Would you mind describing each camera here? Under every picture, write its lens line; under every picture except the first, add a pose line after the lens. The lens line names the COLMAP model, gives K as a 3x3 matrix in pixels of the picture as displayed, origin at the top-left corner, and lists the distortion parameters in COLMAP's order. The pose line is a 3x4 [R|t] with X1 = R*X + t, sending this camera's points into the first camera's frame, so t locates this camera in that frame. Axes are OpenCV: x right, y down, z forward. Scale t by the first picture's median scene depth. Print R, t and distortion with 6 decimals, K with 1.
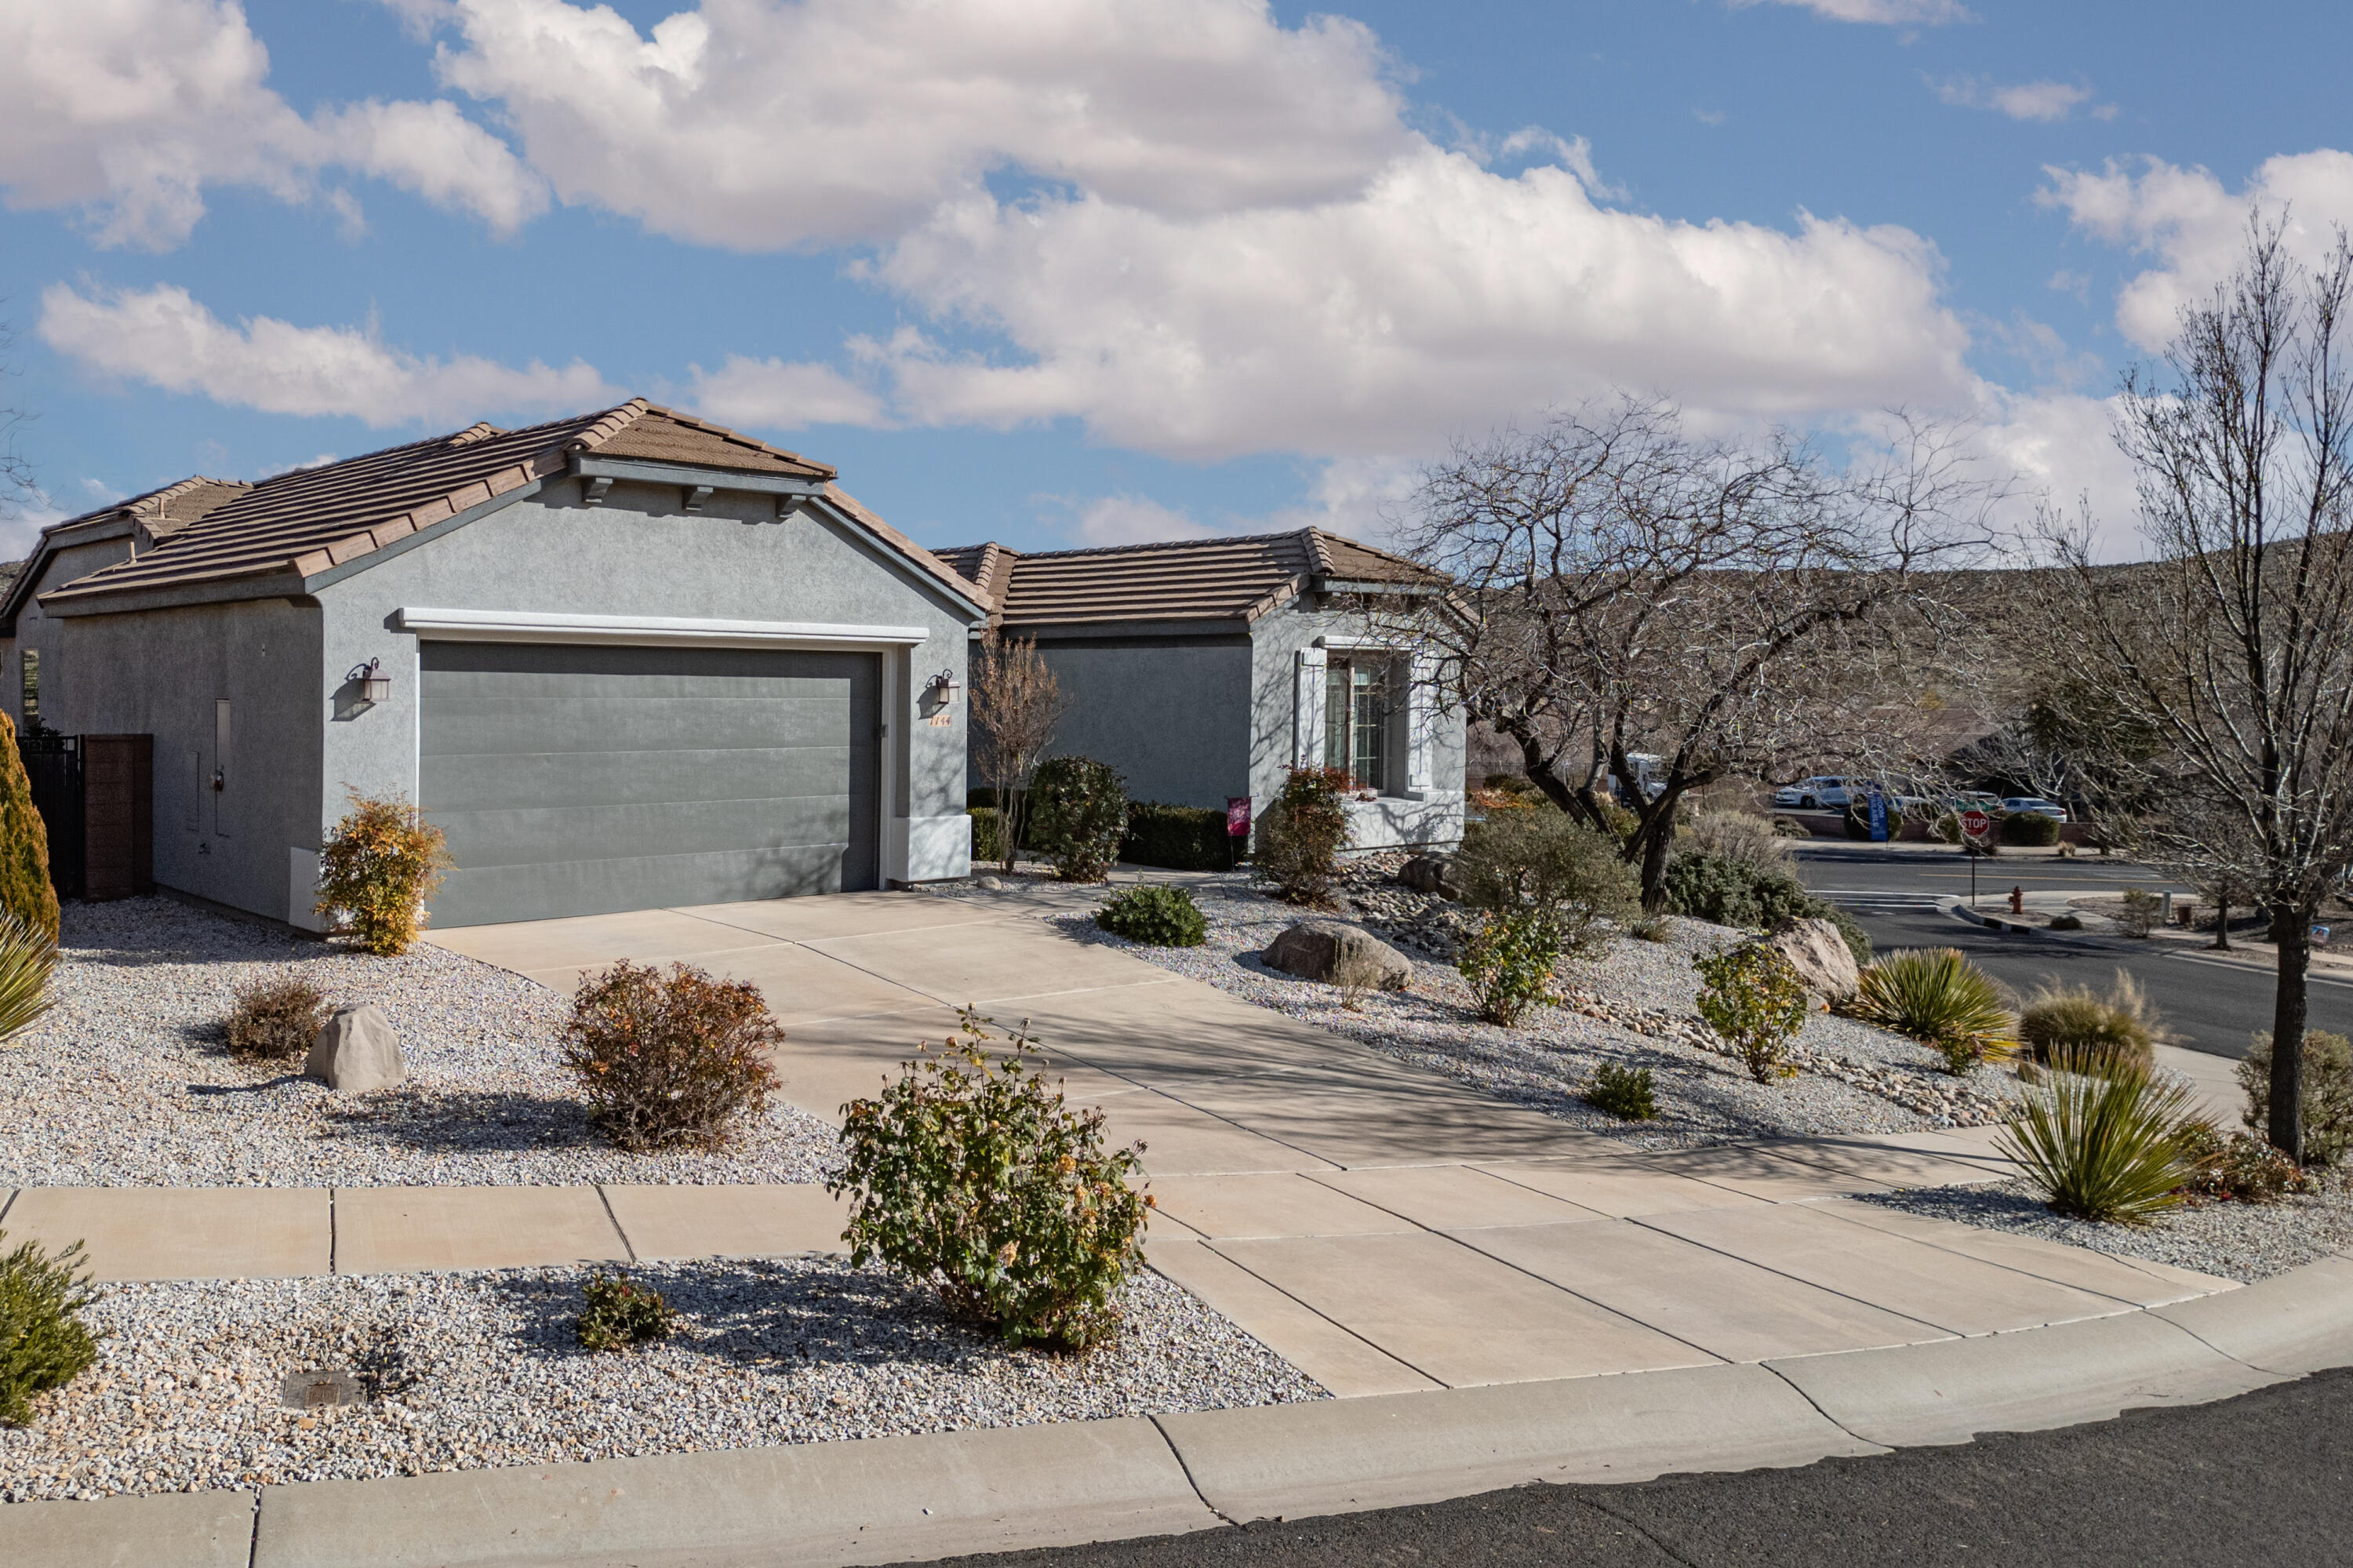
lens RADIAL K [[1654.1, 0, 990.9], [0, 1654.1, 784.4], [0, 0, 1]] dist [0.051144, -0.149498]
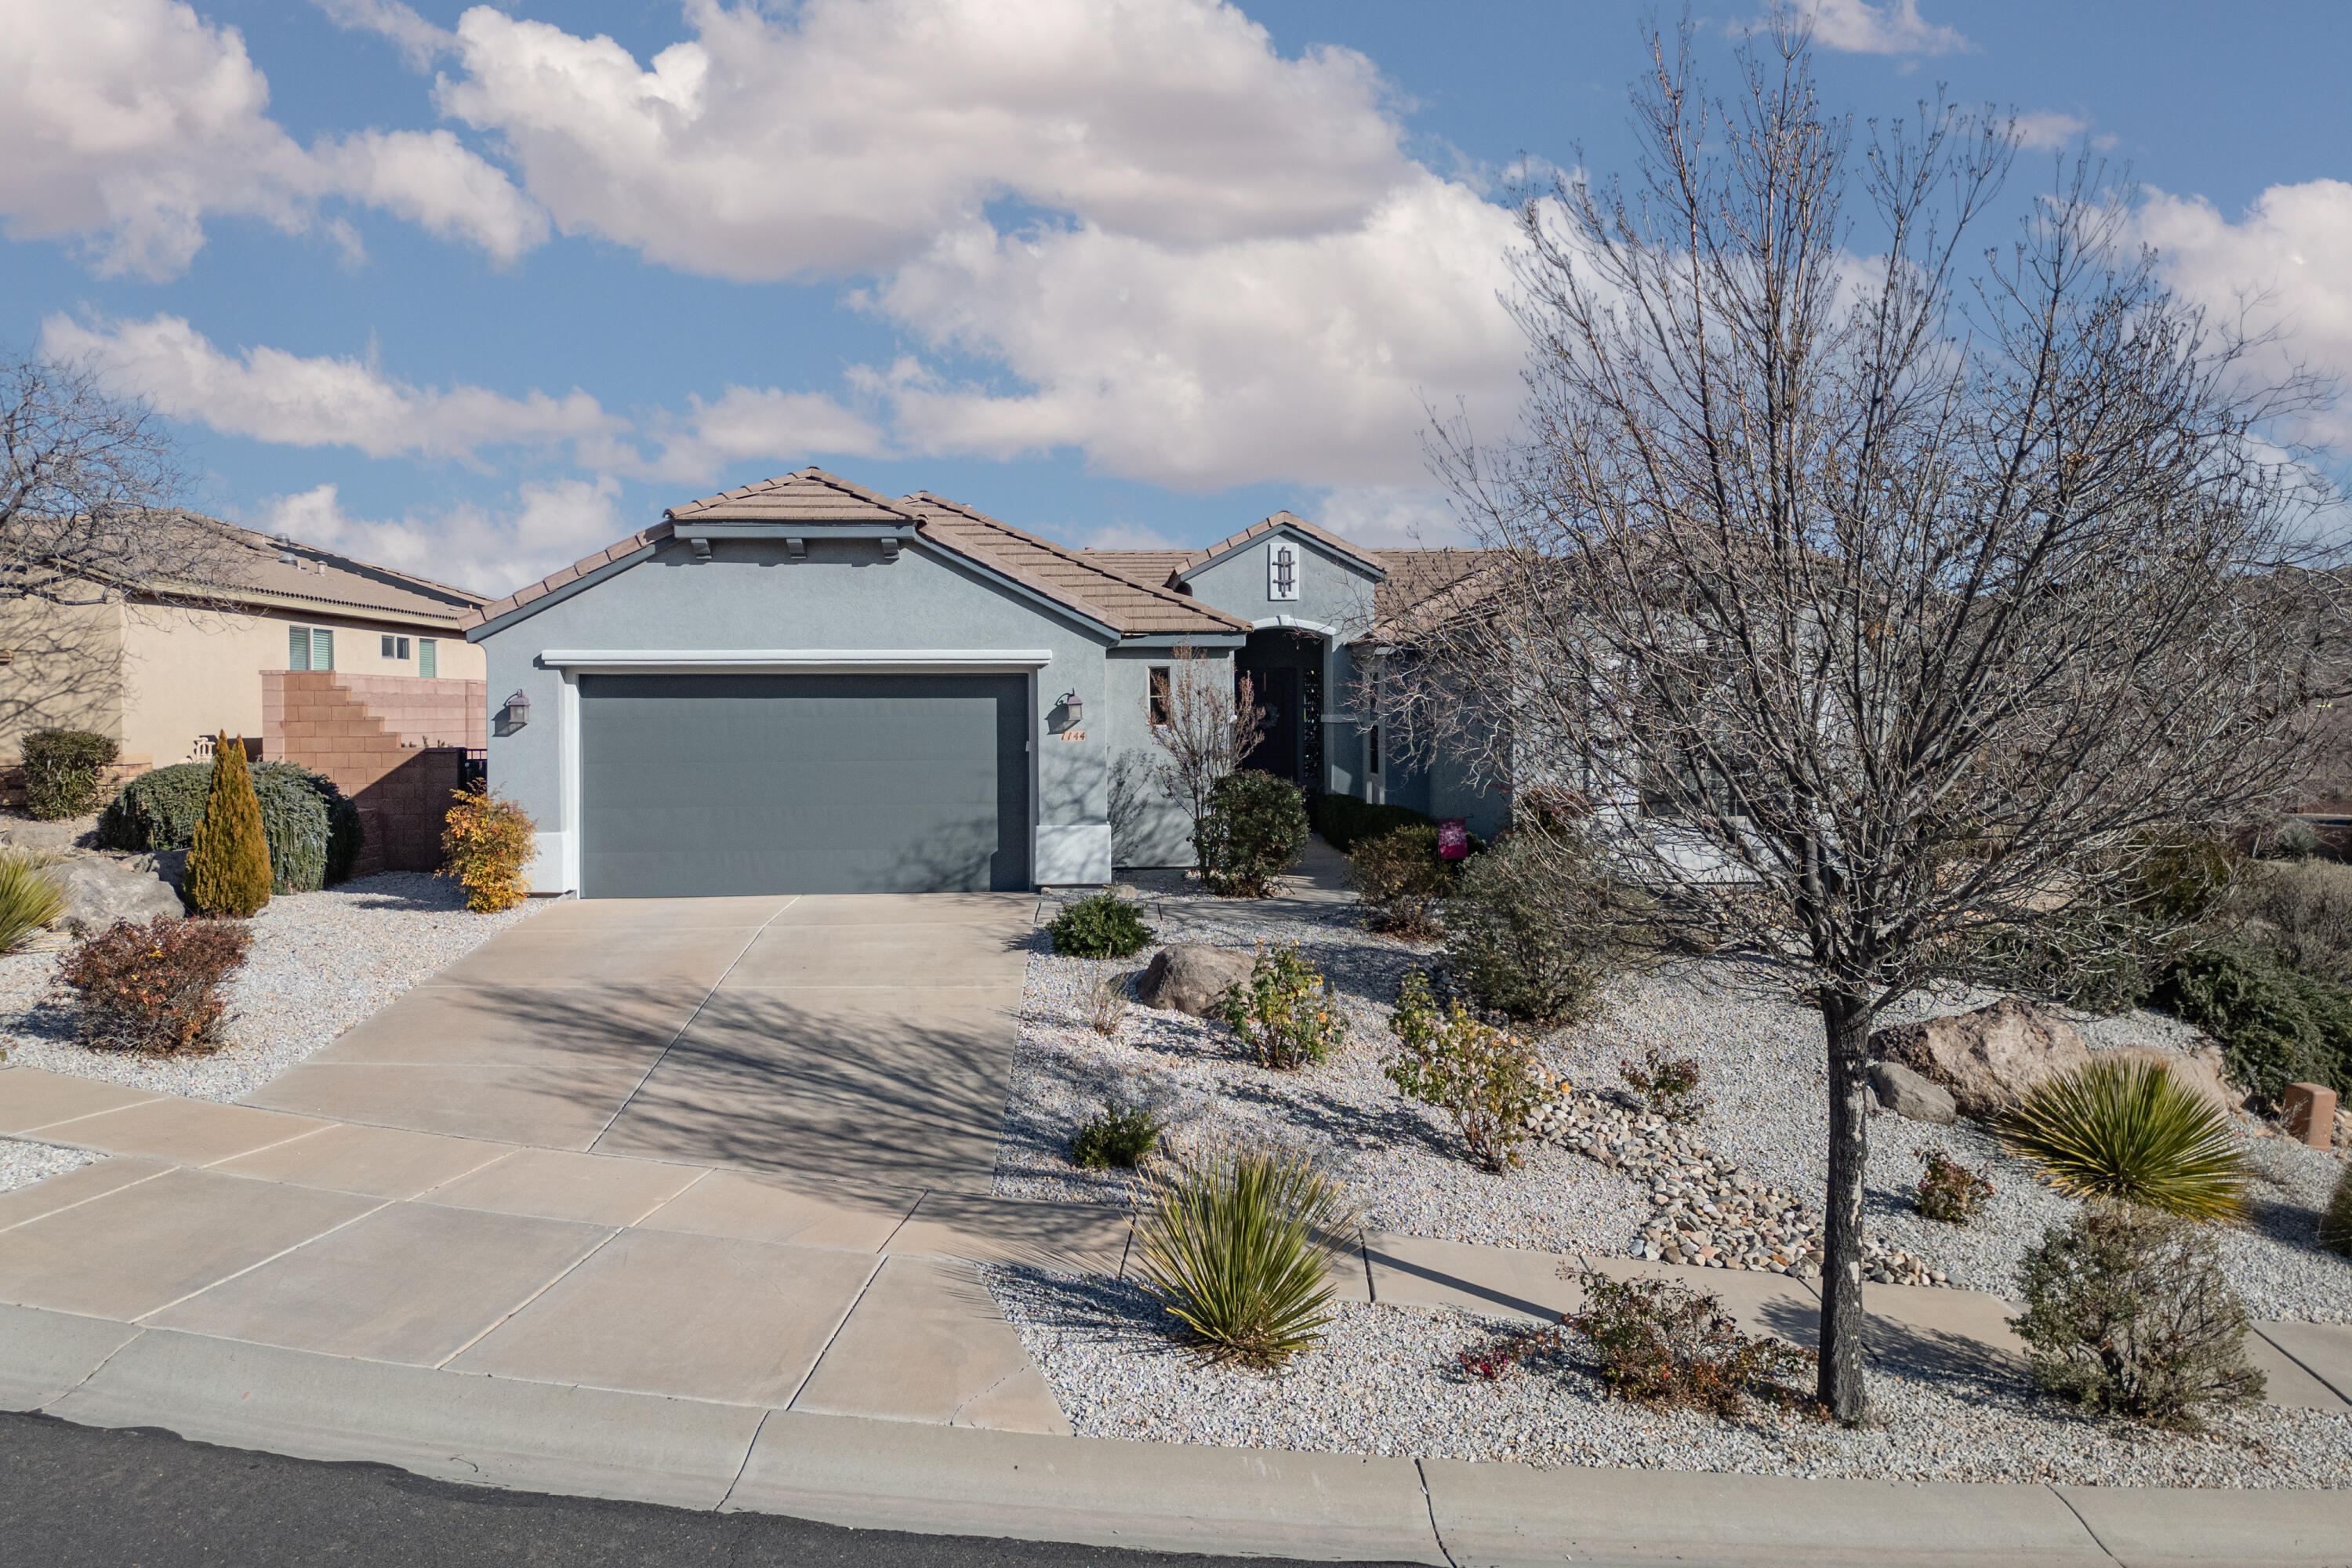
lens RADIAL K [[1649.9, 0, 1179.5], [0, 1649.9, 818.4], [0, 0, 1]] dist [0.075467, -0.073720]
pose [[0.820595, 0.031829, -0.570624, 0.648124], [-0.019434, 0.999425, 0.027800, -0.016996], [0.571180, -0.011723, 0.820741, 0.167401]]
